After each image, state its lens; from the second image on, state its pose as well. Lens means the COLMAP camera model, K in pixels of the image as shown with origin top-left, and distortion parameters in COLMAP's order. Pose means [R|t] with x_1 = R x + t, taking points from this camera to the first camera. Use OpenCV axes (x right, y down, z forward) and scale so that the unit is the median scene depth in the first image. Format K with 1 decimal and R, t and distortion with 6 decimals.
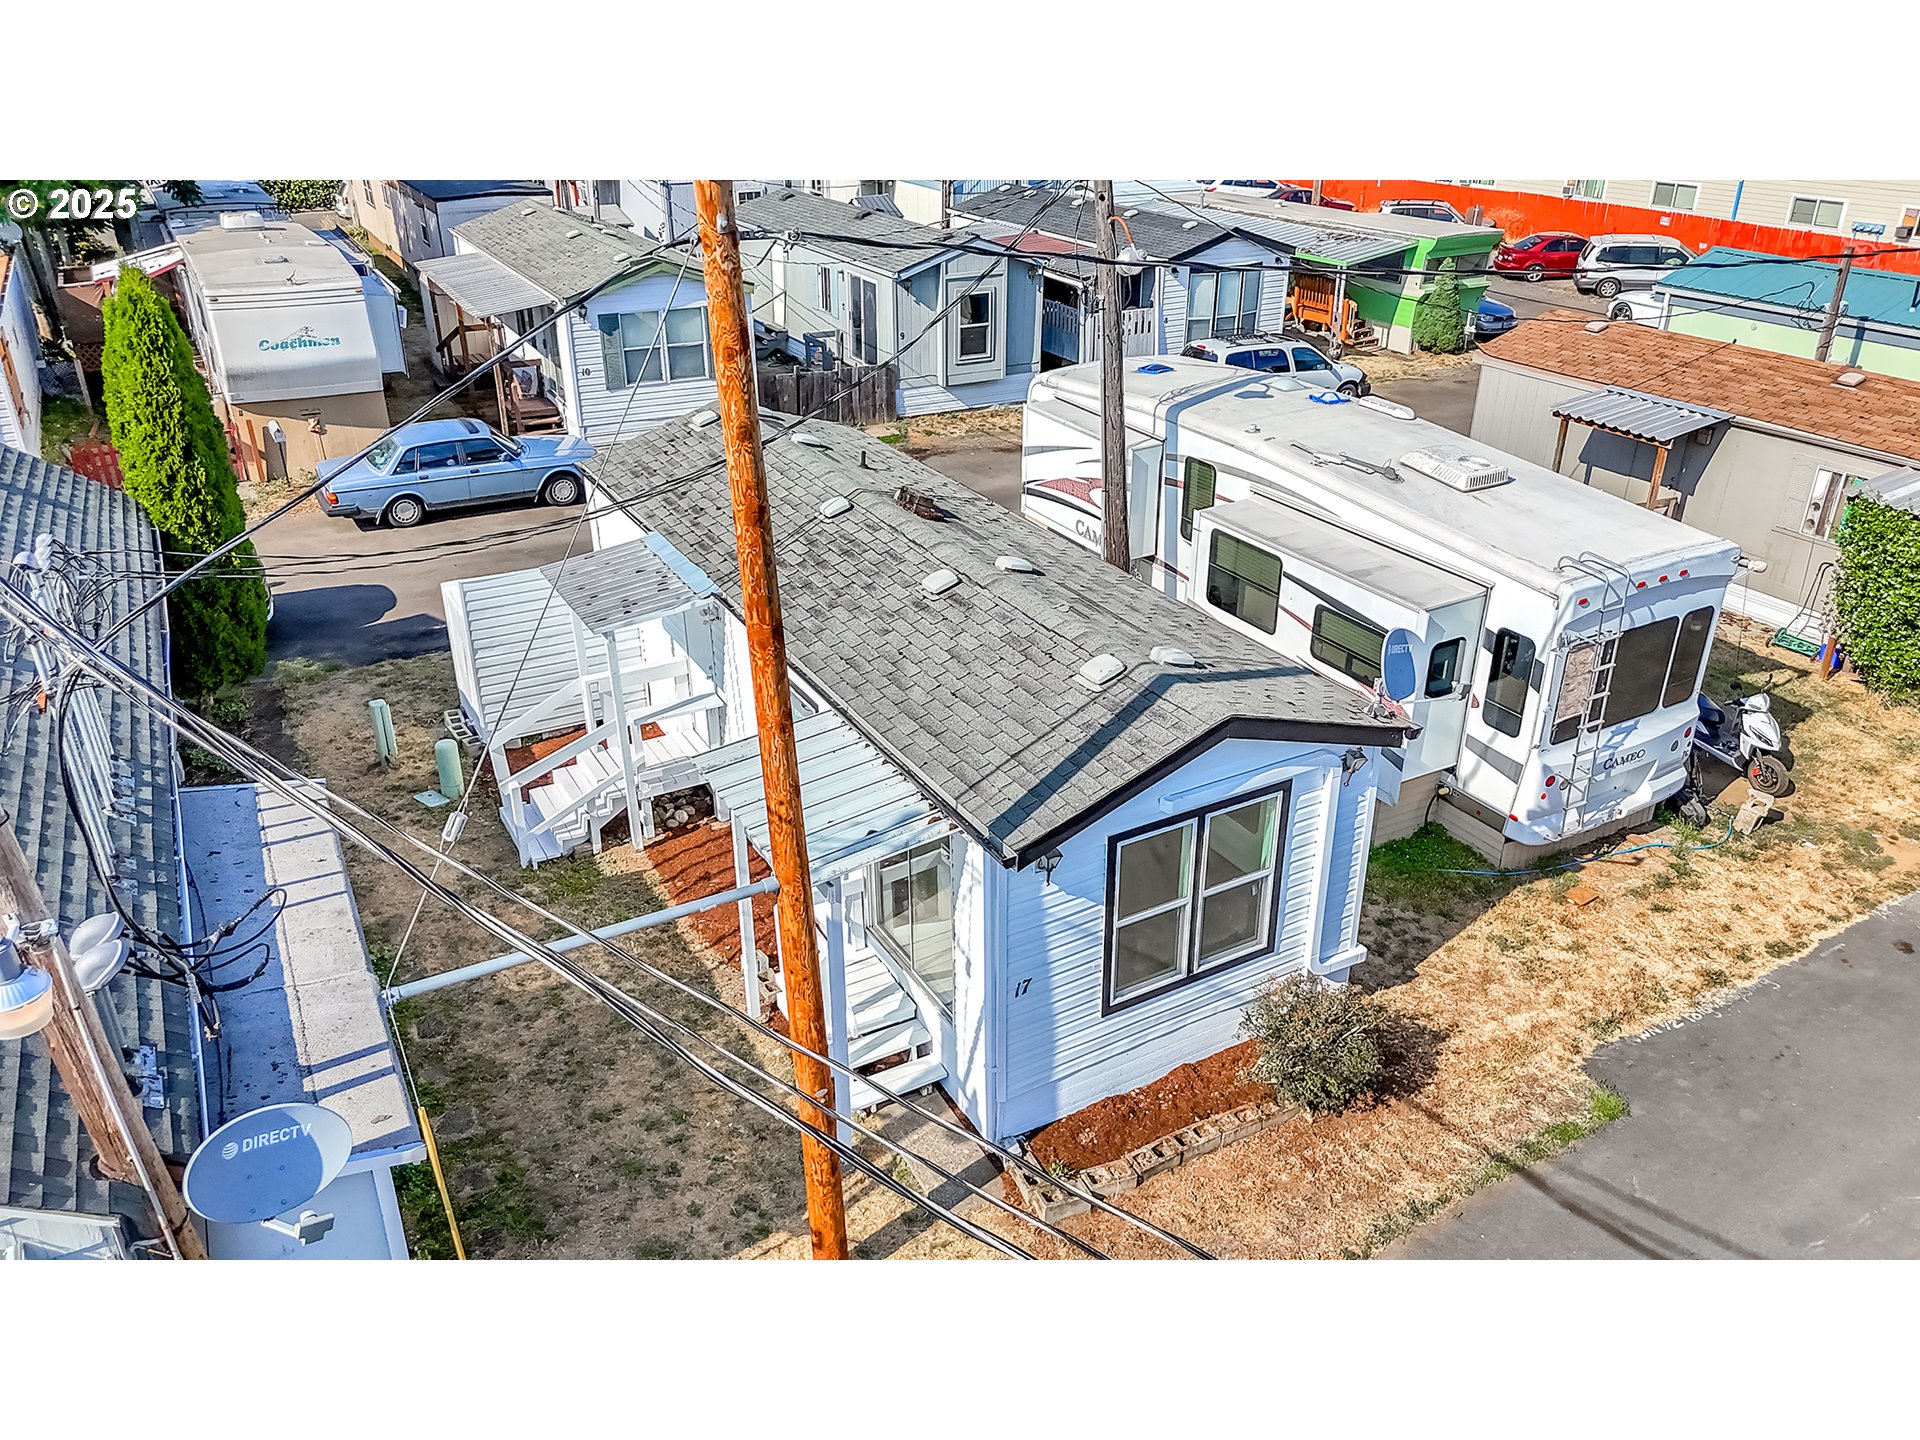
lens RADIAL K [[1386.5, 0, 960.0], [0, 1386.5, 720.0], [0, 0, 1]] dist [0.024713, 0.001655]
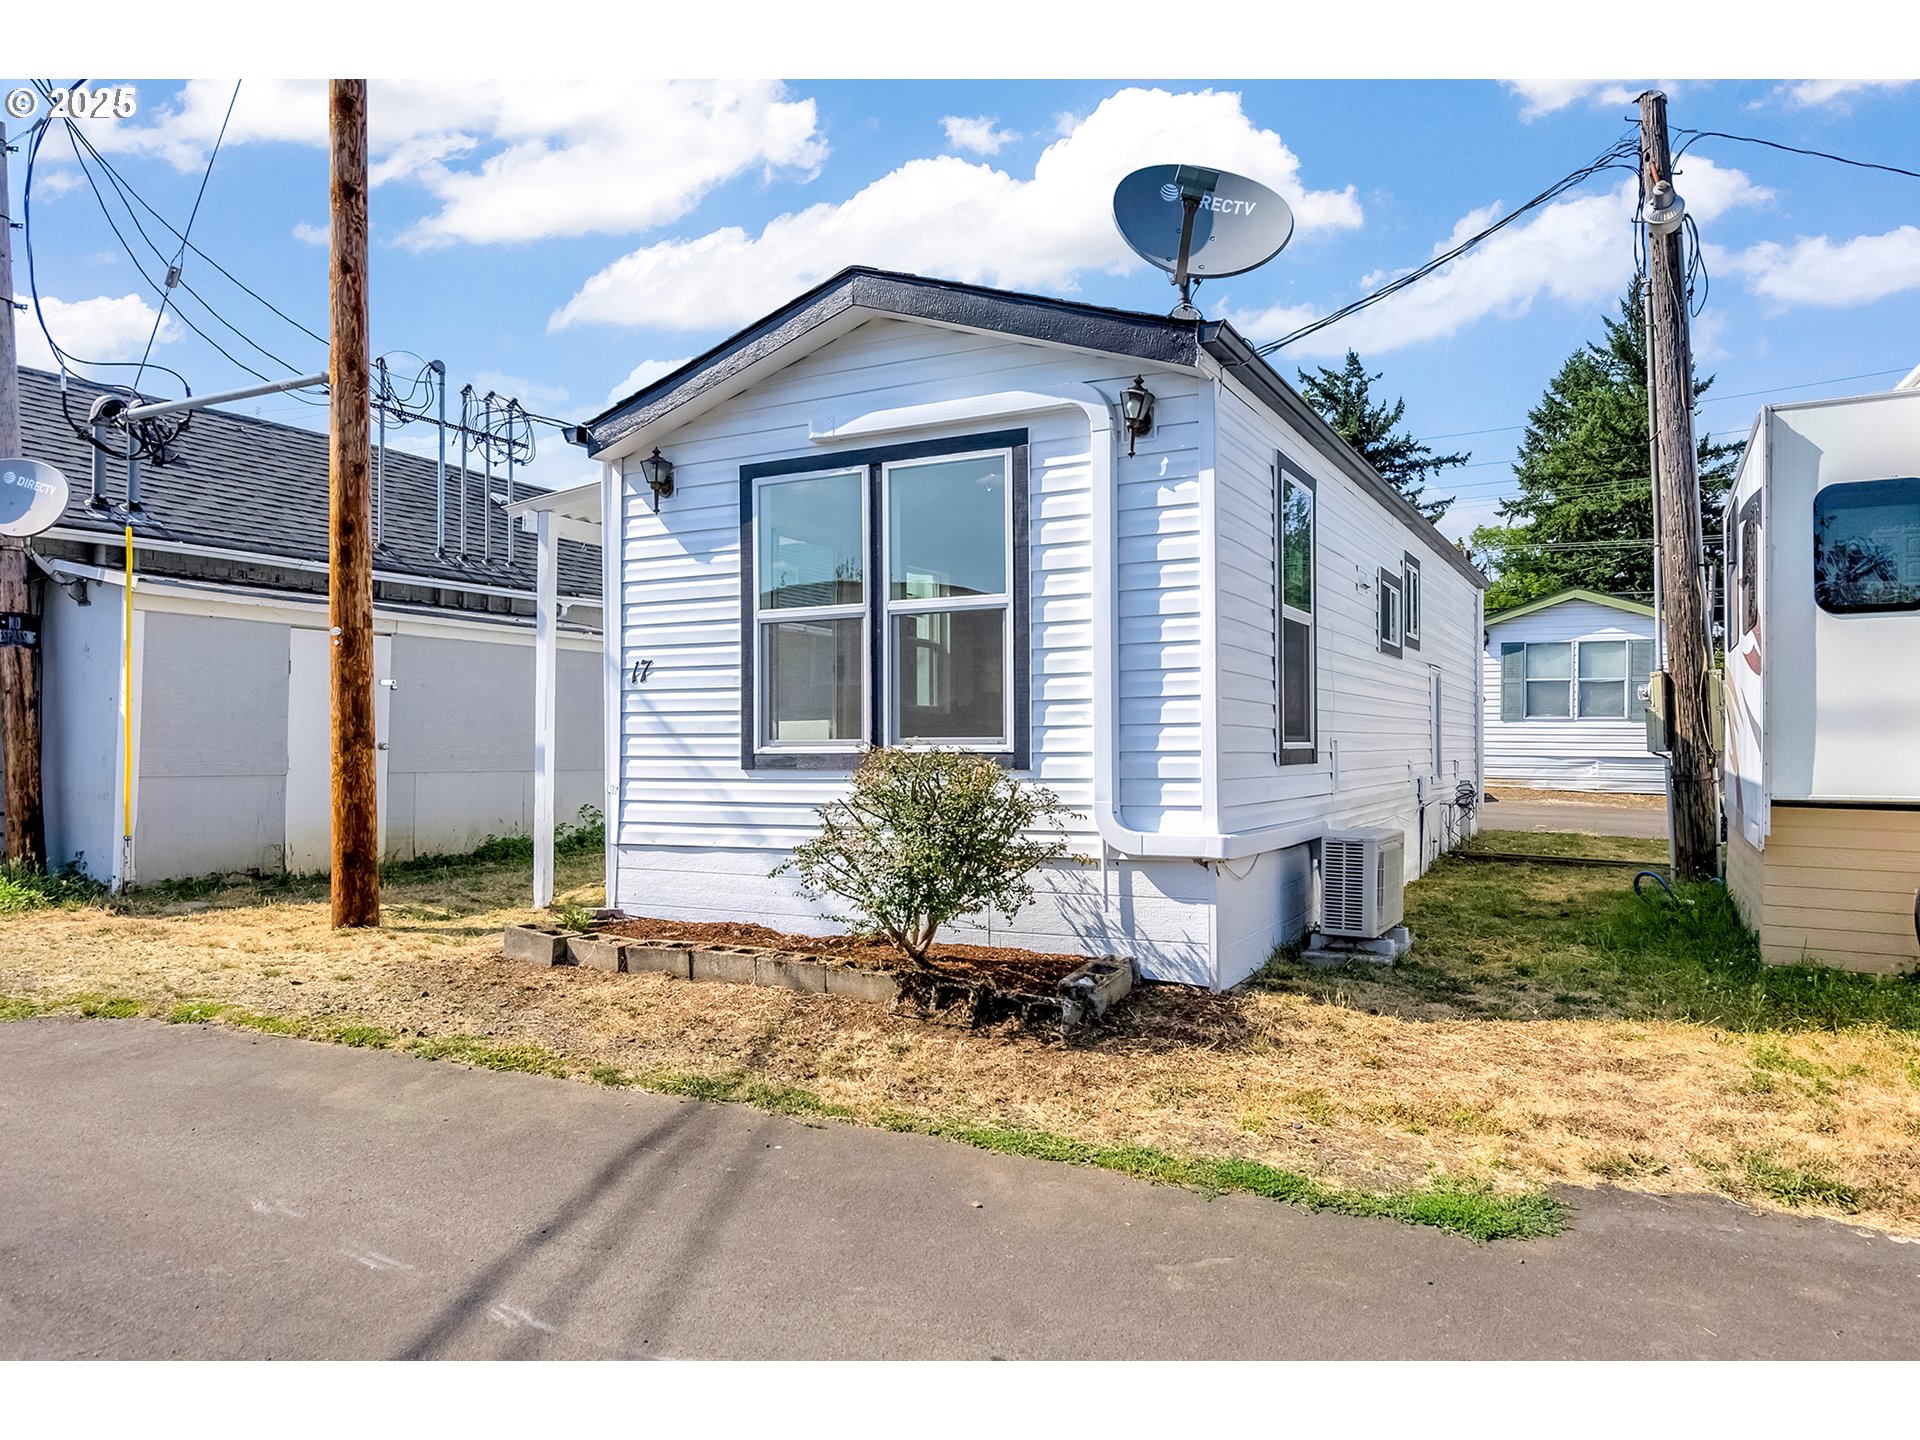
lens RADIAL K [[1310.9, 0, 962.8], [0, 1310.9, 748.9], [0, 0, 1]] dist [-0.000254, 0.006569]
pose [[0.555120, 0.011328, -0.831693, 0.627233], [-0.375193, 0.895812, -0.238224, 0.283121], [0.742342, 0.444288, 0.501534, 0.663045]]
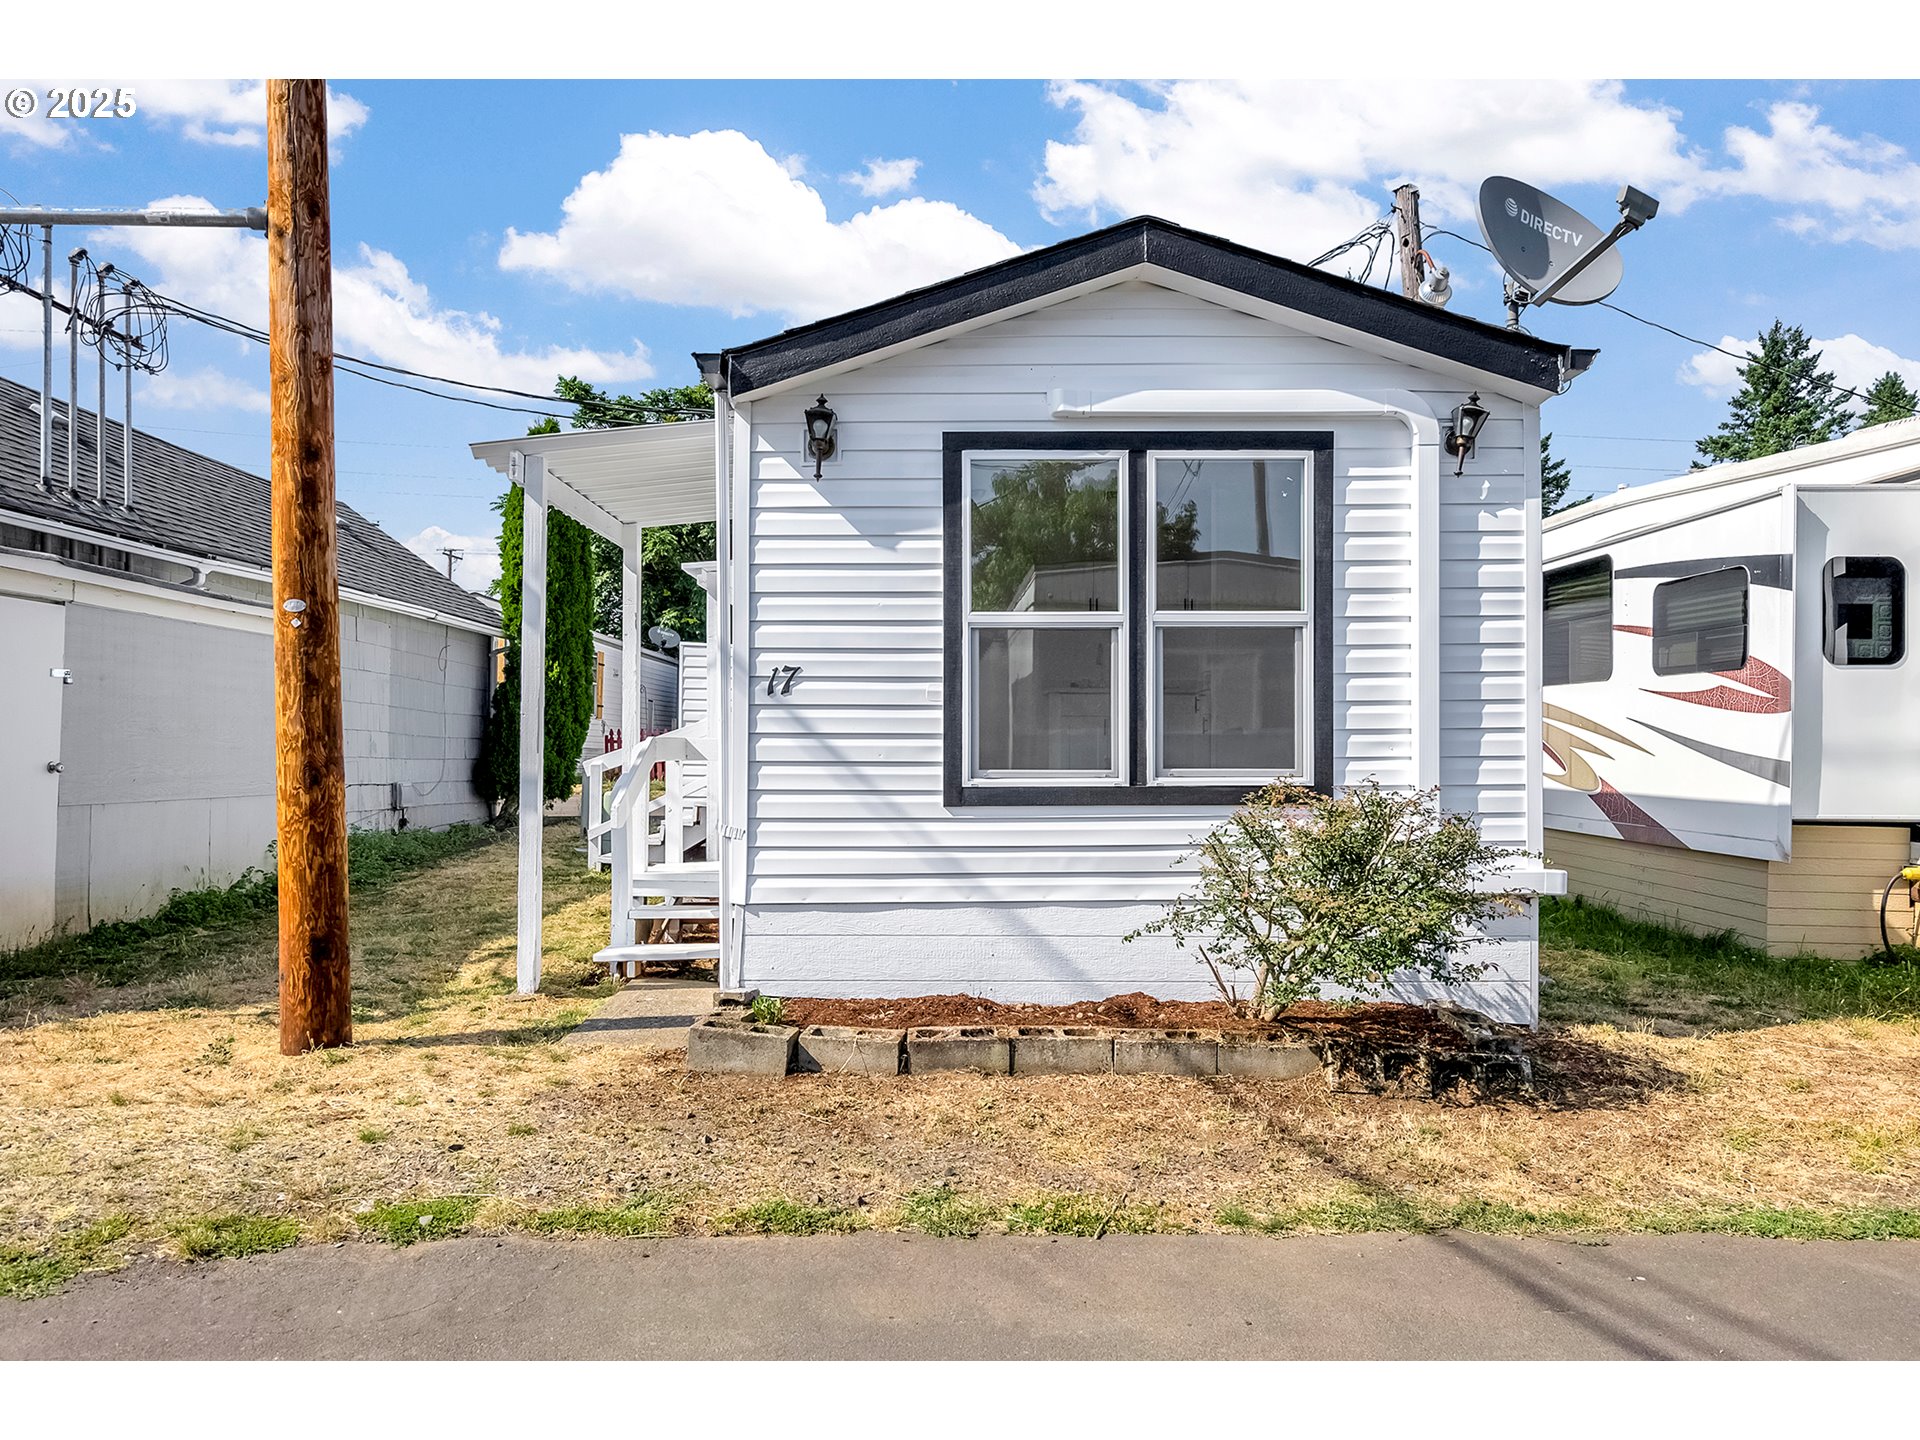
lens RADIAL K [[1318.1, 0, 960.7], [0, 1318.1, 757.8], [0, 0, 1]] dist [0.006156, 0.001394]
pose [[0.882315, 0.016795, -0.470360, 0.318661], [-0.220845, 0.897290, -0.382227, 0.354307], [0.415630, 0.441121, 0.795401, 0.502566]]
